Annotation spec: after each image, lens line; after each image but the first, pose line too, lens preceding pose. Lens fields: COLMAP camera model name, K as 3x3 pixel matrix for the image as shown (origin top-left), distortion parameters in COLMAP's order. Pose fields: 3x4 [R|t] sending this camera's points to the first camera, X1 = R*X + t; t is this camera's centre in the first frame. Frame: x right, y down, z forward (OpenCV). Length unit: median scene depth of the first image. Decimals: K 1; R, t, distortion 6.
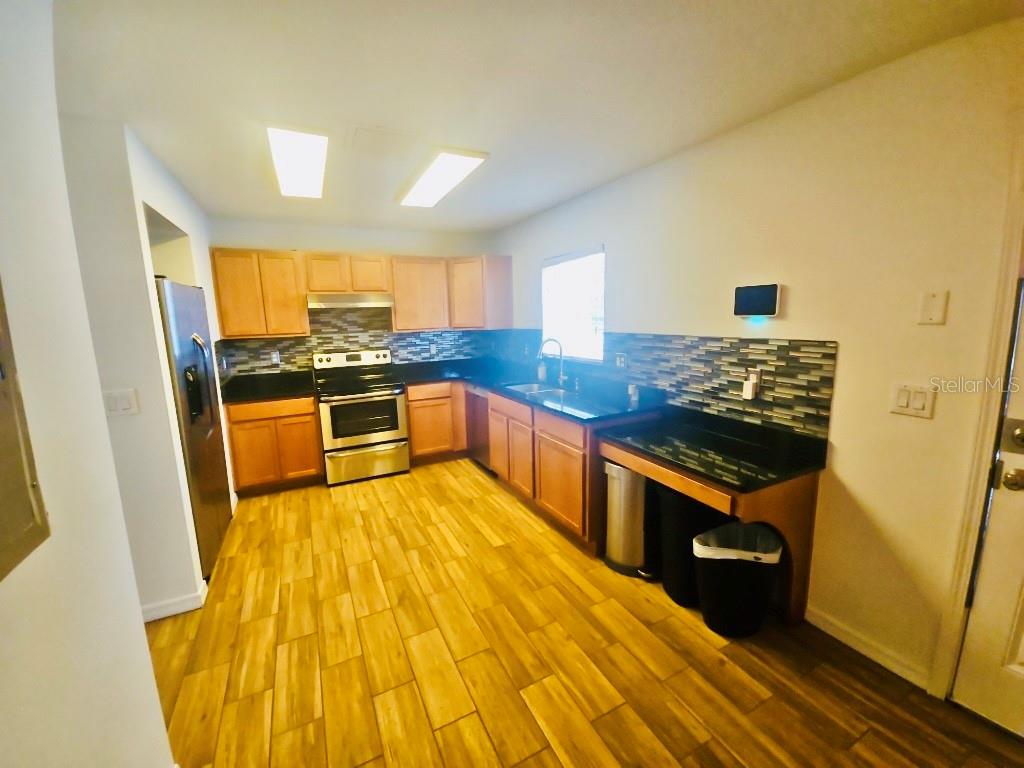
lens RADIAL K [[417.1, 0, 510.8], [0, 417.1, 382.6], [0, 0, 1]] dist [0.015881, -0.010093]
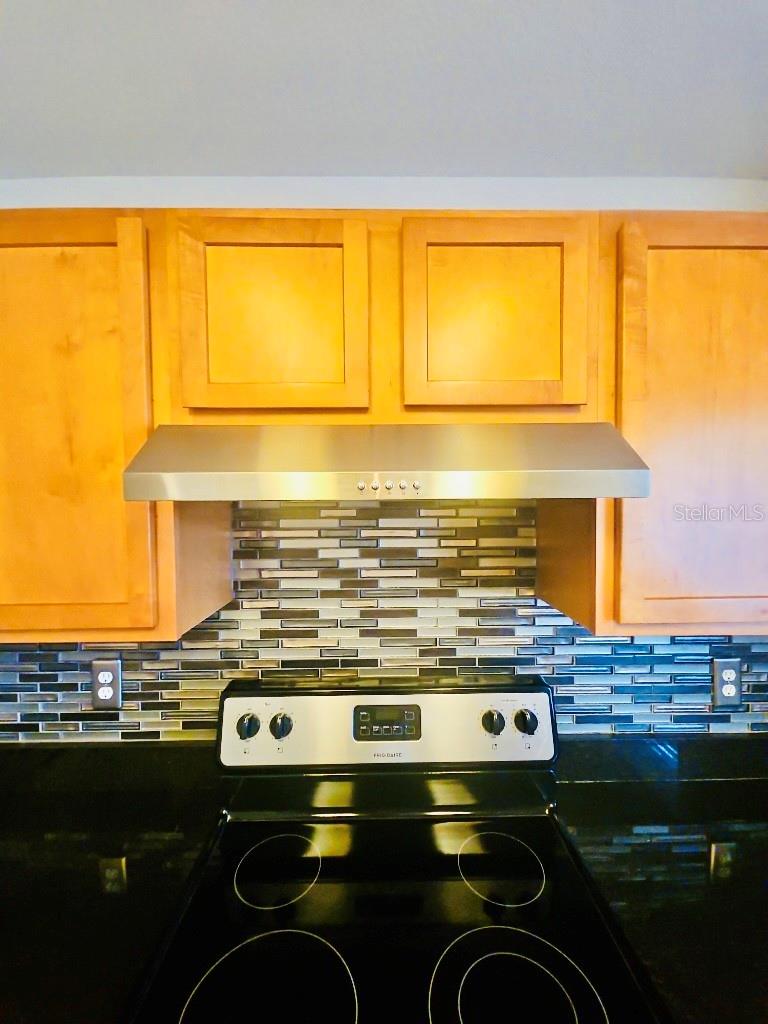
lens RADIAL K [[417.1, 0, 385.8], [0, 417.1, 509.9], [0, 0, 1]] dist [0.015881, -0.010093]
pose [[0.898414, 0.034802, -0.437769, -0.329809], [-0.087599, 0.991023, -0.100990, -0.170330], [0.430325, 0.129079, 0.893398, 0.914006]]
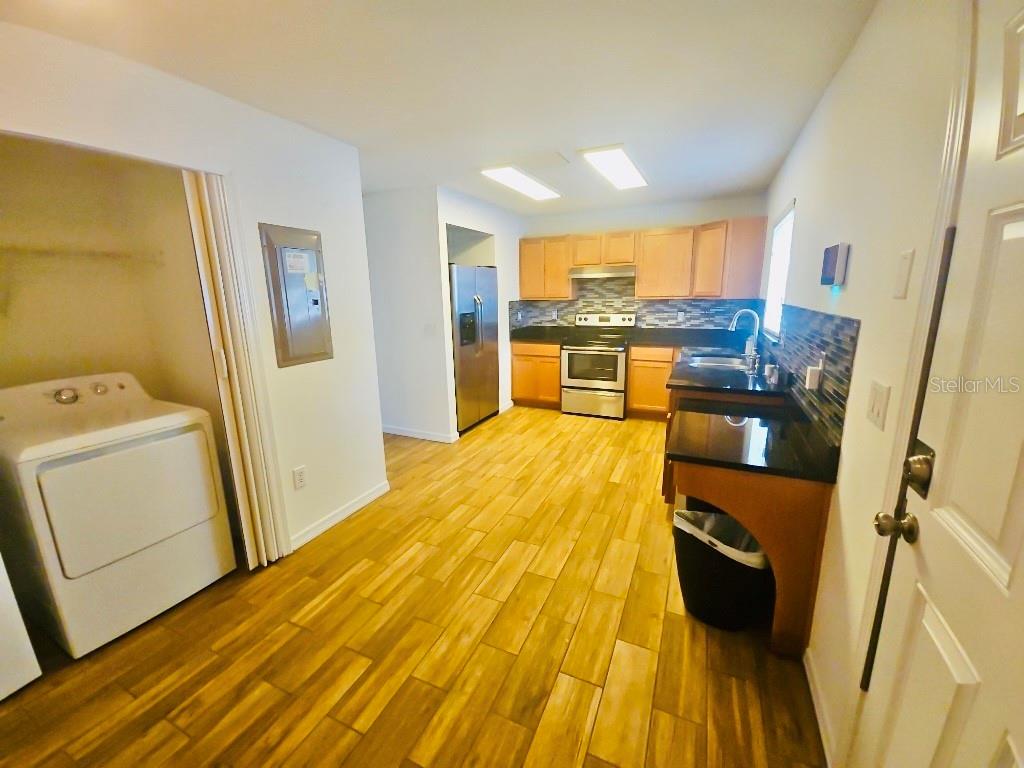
lens RADIAL K [[417.1, 0, 510.8], [0, 417.1, 382.6], [0, 0, 1]] dist [0.015881, -0.010093]
pose [[0.621638, 0.181085, -0.762086, 0.483796], [-0.124182, 0.983390, 0.132375, -0.005023], [0.773398, 0.012348, 0.633800, 0.018398]]
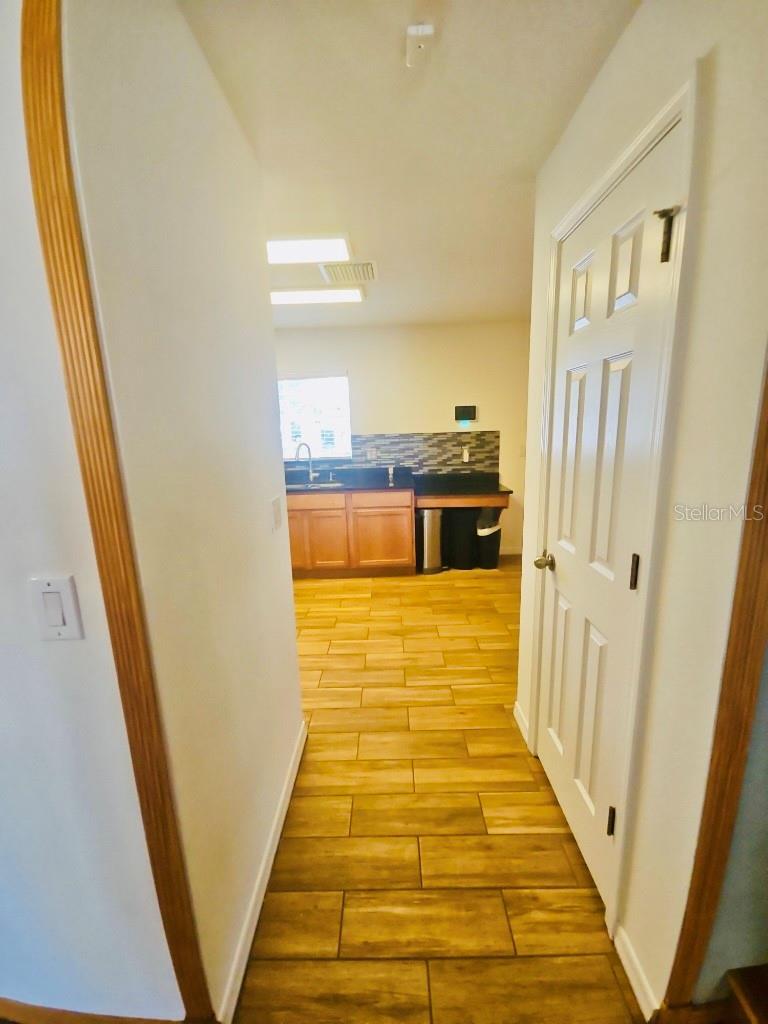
lens RADIAL K [[417.1, 0, 385.8], [0, 417.1, 509.9], [0, 0, 1]] dist [0.015881, -0.010093]
pose [[0.459479, -0.170546, 0.871661, -0.835678], [0.163091, 0.980906, 0.105951, -0.005173], [-0.873087, 0.093478, 0.478520, 0.229435]]
